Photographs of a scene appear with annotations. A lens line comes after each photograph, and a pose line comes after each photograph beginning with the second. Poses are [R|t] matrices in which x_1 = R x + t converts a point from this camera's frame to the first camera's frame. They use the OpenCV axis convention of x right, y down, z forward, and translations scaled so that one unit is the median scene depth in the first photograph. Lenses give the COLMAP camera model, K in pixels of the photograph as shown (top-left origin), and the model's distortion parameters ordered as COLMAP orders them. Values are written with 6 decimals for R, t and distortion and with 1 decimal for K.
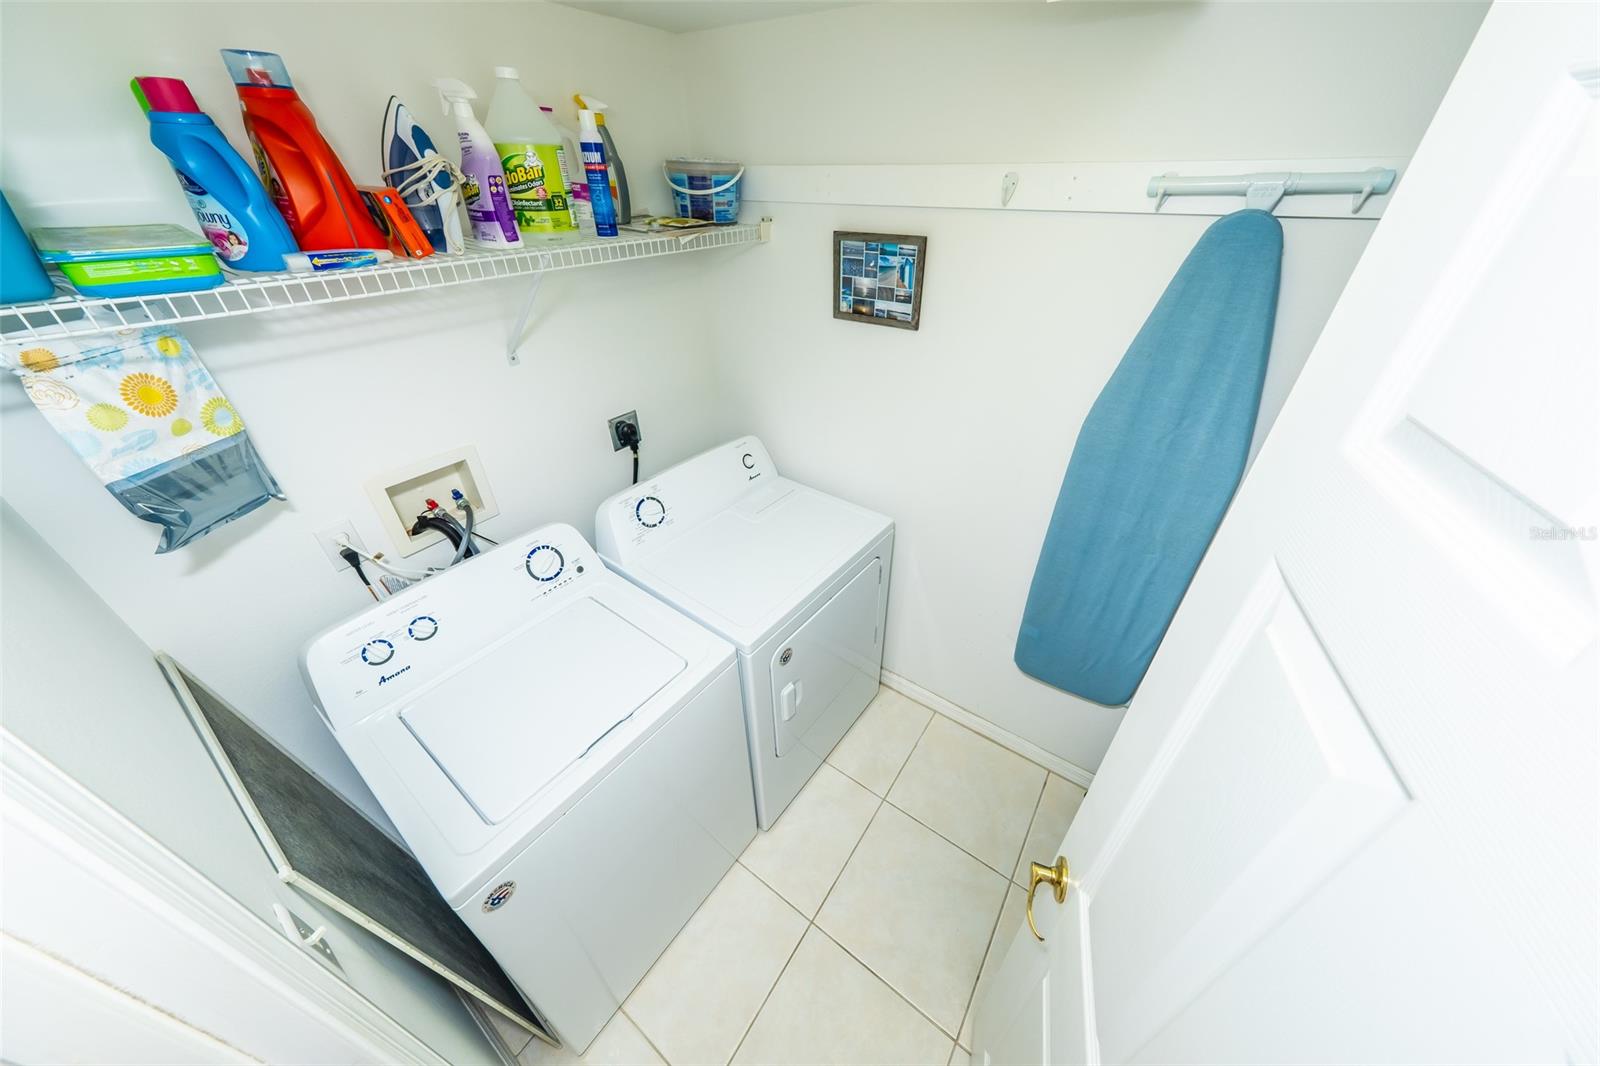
lens RADIAL K [[542.4, 0, 810.2], [0, 542.4, 551.2], [0, 0, 1]] dist [0.021109, -0.002721]
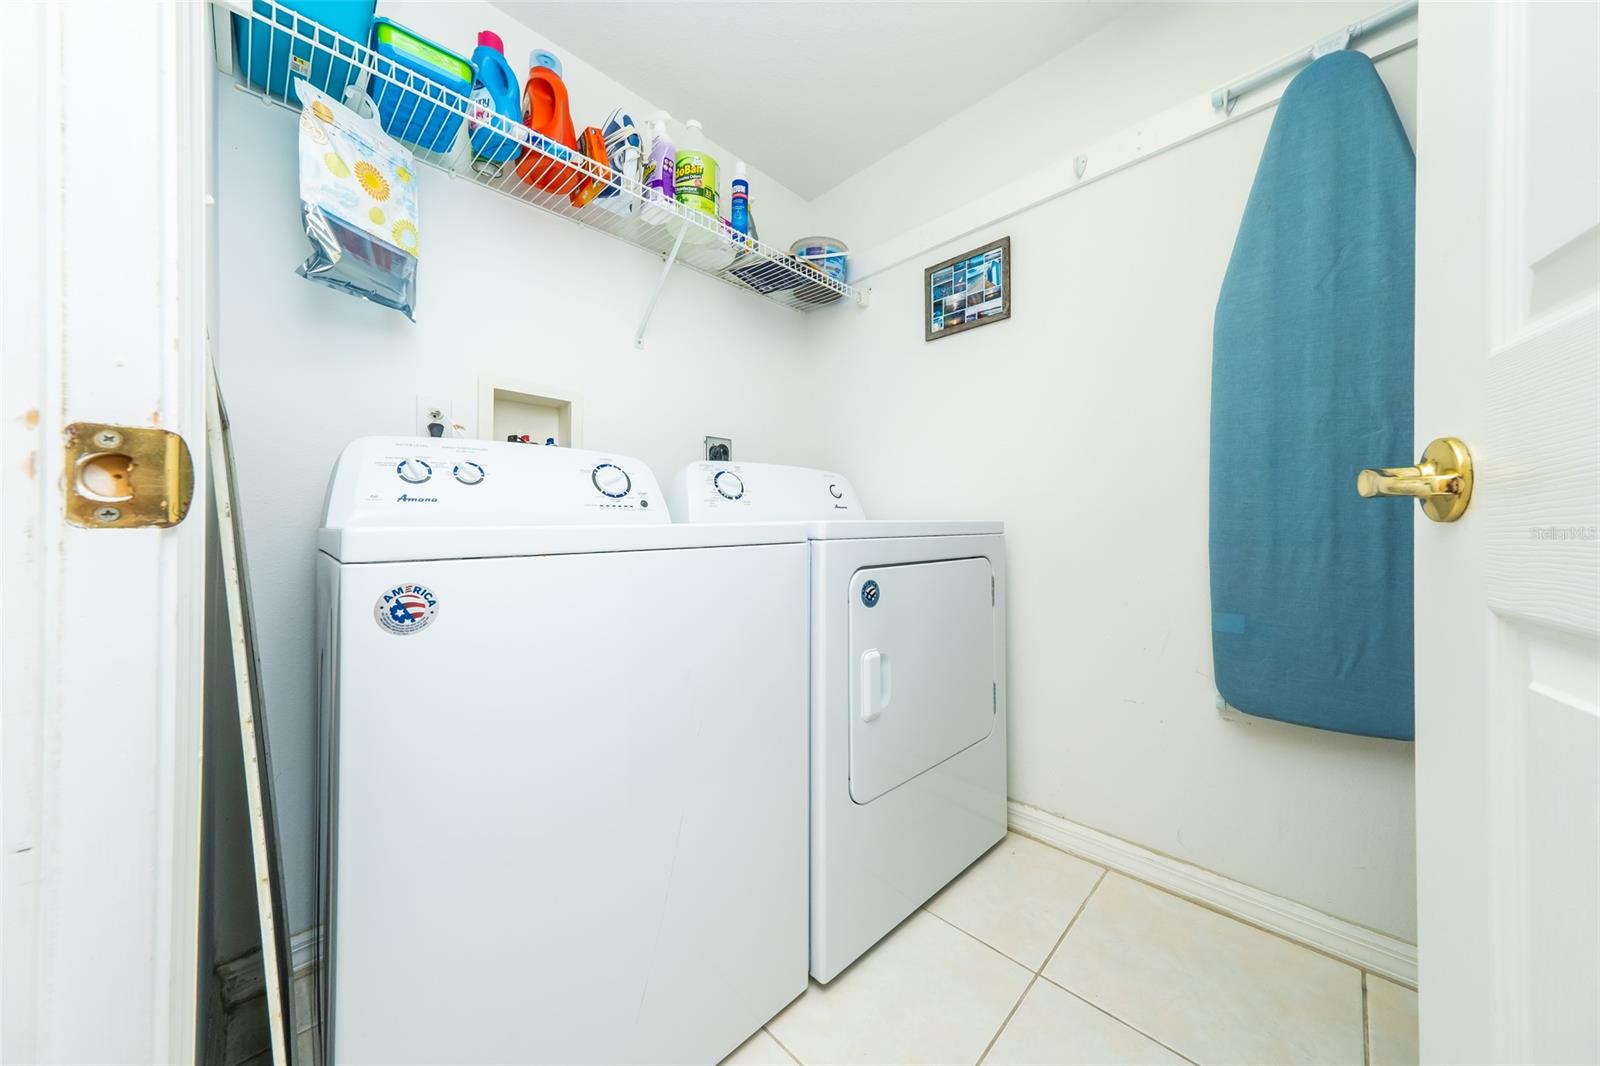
lens RADIAL K [[559.7, 0, 803.9], [0, 559.7, 531.6], [0, 0, 1]] dist [0.027618, -0.005124]
pose [[0.985762, 0.006305, -0.168031, -0.006056], [-0.101750, 0.817941, -0.566232, 0.588184], [0.133870, 0.575267, 0.806937, 0.323721]]
